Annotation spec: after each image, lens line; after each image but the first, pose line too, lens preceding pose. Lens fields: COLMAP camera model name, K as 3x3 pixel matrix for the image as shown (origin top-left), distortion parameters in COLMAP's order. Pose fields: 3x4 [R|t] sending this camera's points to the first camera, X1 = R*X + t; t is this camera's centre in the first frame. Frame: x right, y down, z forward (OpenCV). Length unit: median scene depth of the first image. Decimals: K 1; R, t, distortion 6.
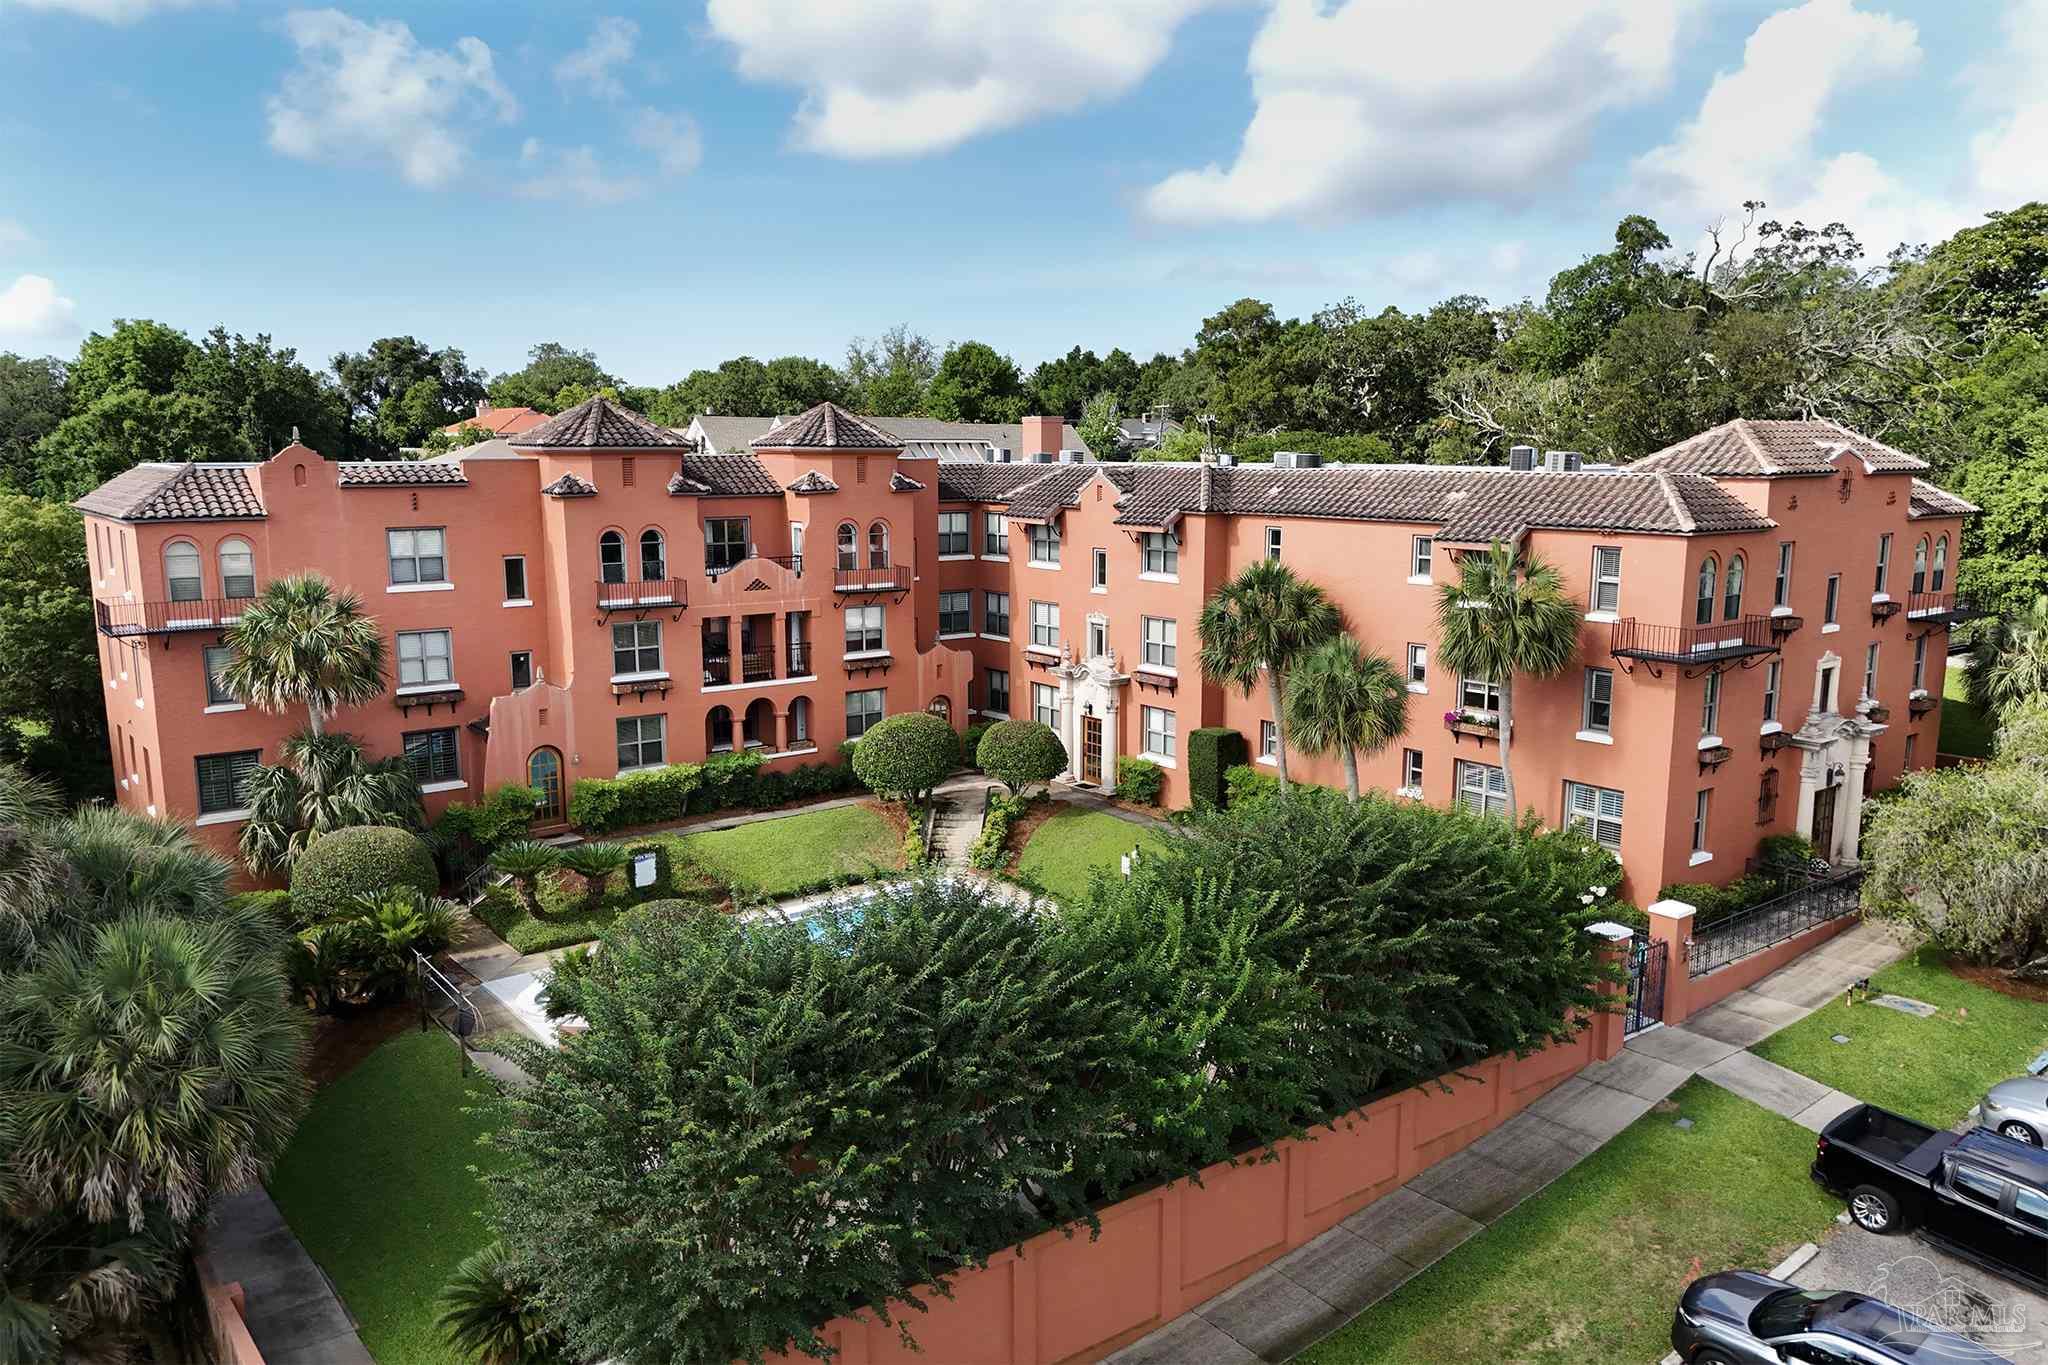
lens RADIAL K [[1529.7, 0, 1070.2], [0, 1529.7, 732.4], [0, 0, 1]] dist [0.062168, -0.050445]
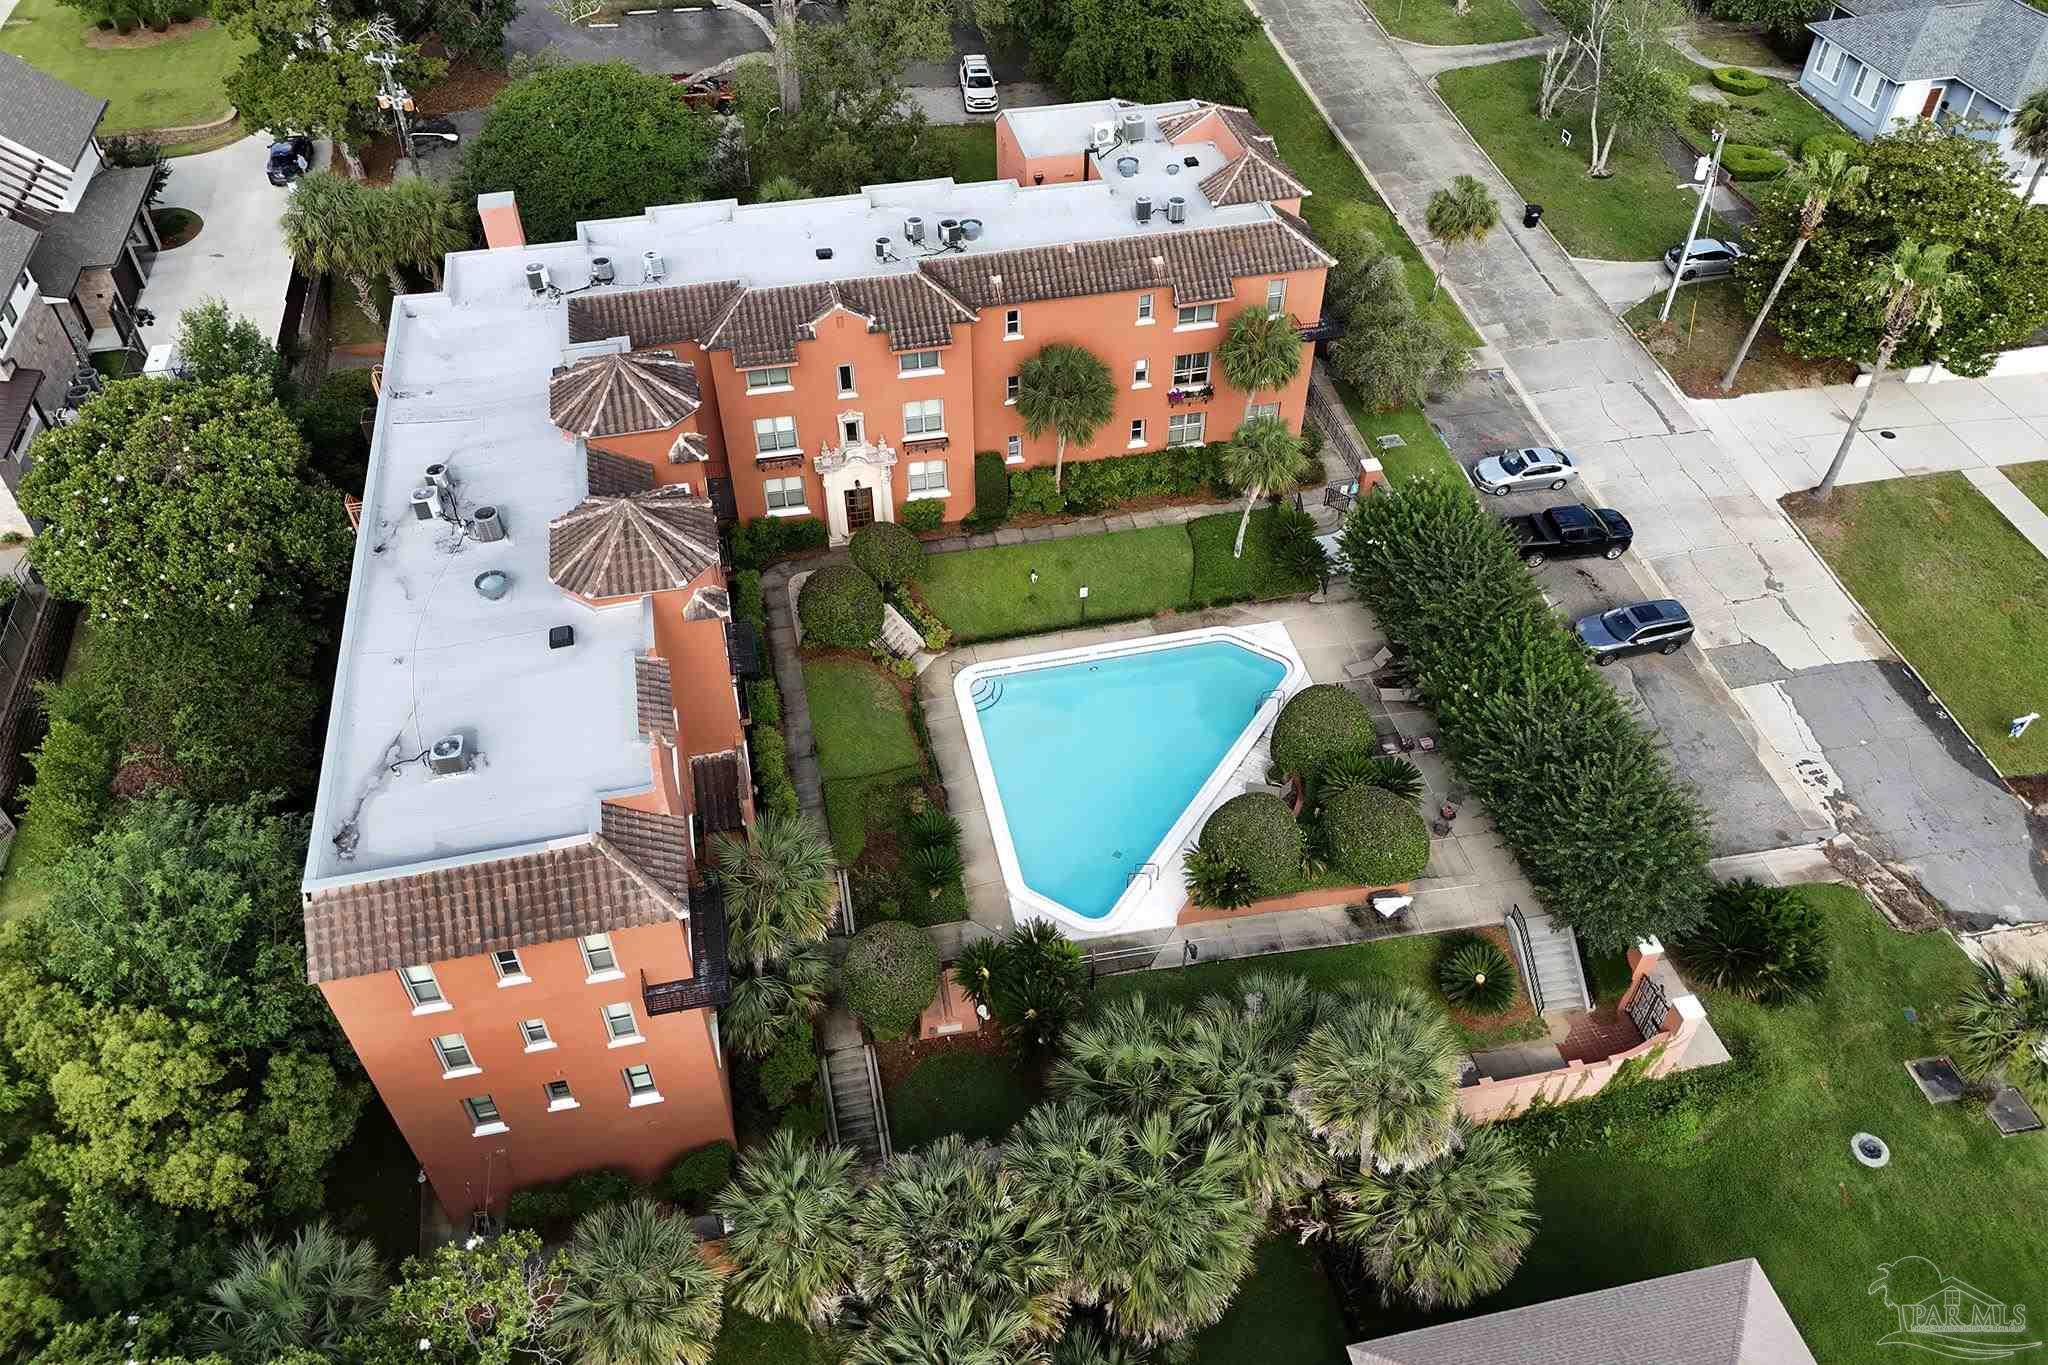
lens RADIAL K [[1453.5, 0, 1024.0], [0, 1453.5, 682.5], [0, 0, 1]] dist [0.099351, -0.040849]
pose [[0.458525, -0.623534, 0.633214, -0.855204], [0.175046, 0.761943, 0.623540, -0.669445], [-0.871271, -0.175067, 0.458517, 0.360377]]
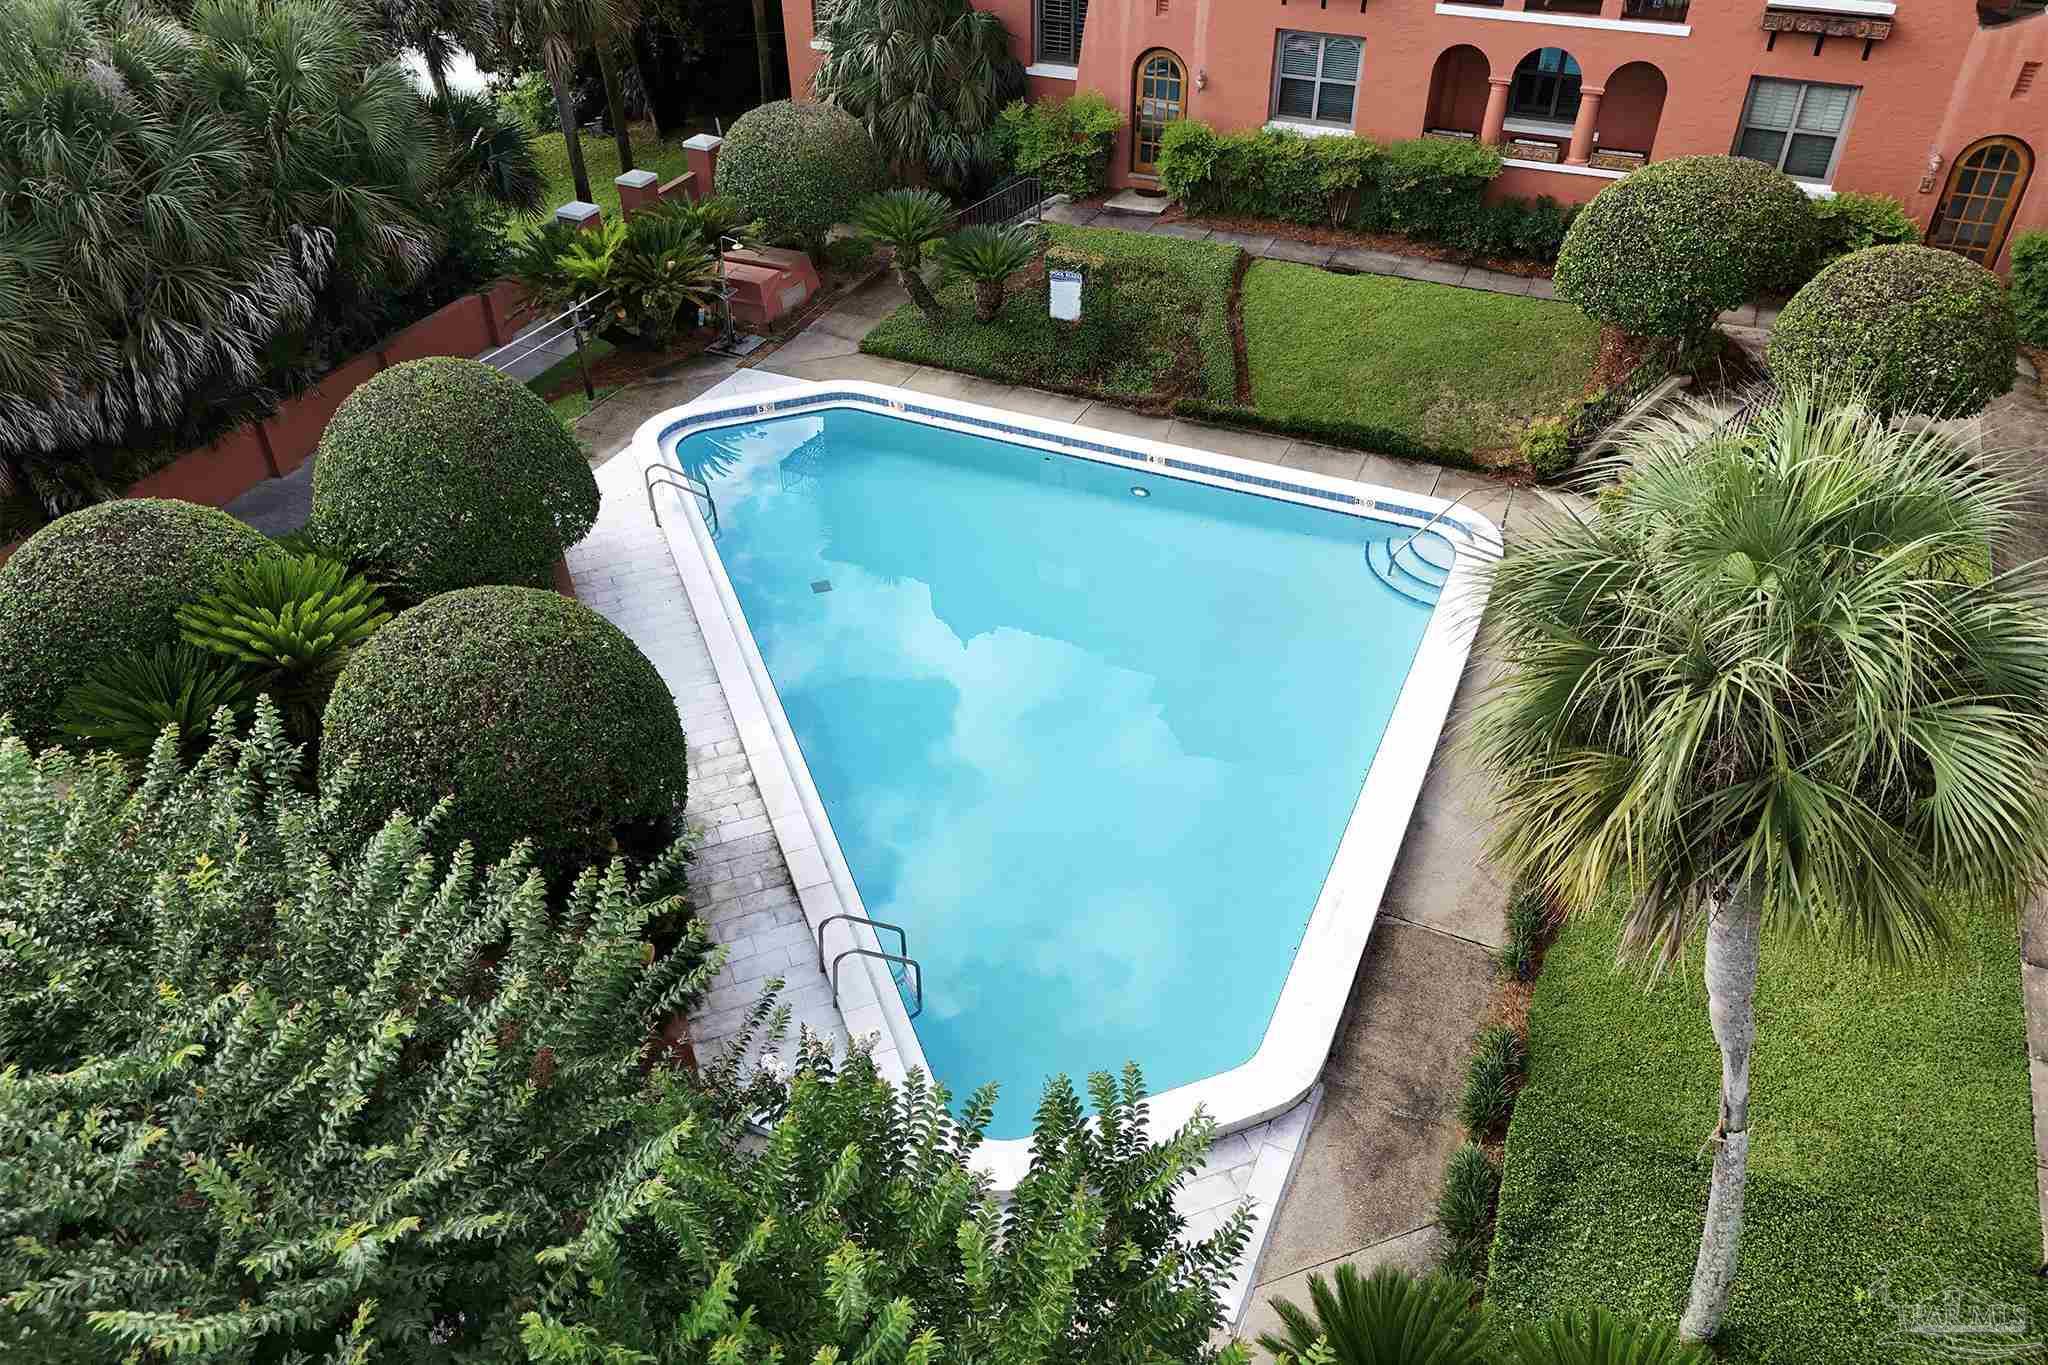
lens RADIAL K [[1529.7, 0, 1070.2], [0, 1529.7, 732.4], [0, 0, 1]] dist [0.062168, -0.050445]
pose [[0.468084, 0.560794, -0.682940, 0.240057], [-0.168673, 0.815324, 0.553892, -0.107092], [0.867437, -0.144075, 0.476231, 0.613646]]
